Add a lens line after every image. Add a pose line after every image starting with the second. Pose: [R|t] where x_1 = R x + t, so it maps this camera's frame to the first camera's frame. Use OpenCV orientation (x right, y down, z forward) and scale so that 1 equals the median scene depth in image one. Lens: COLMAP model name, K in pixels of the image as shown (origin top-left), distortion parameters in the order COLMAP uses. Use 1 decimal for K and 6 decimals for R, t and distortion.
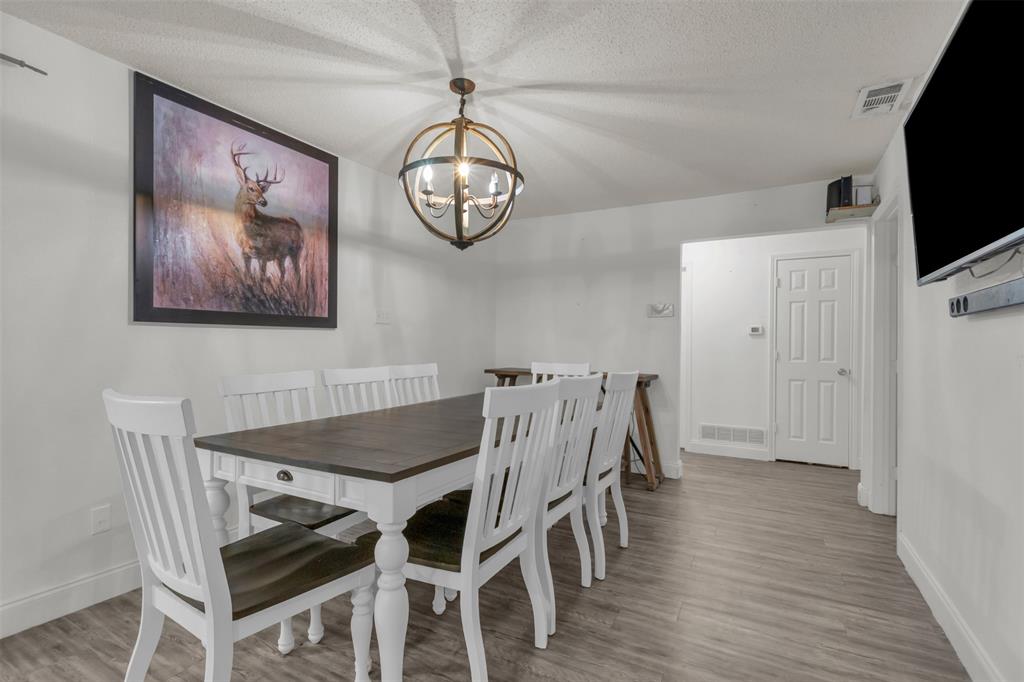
lens RADIAL K [[472.5, 0, 507.2], [0, 472.5, 342.8], [0, 0, 1]] dist [0.004100, -0.002014]
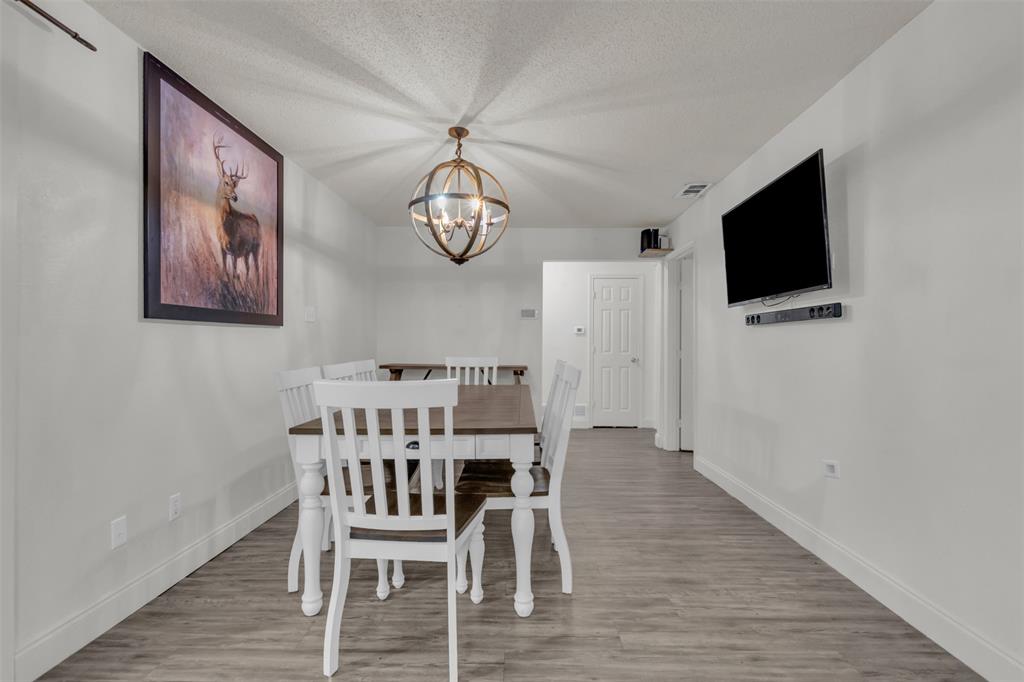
lens RADIAL K [[472.5, 0, 507.1], [0, 472.5, 342.5], [0, 0, 1]] dist [0.004100, -0.002014]
pose [[0.885722, -0.005574, 0.464182, -0.484167], [0.003720, 0.999981, 0.004909, 0.000651], [-0.464201, -0.002621, 0.885726, -0.133956]]
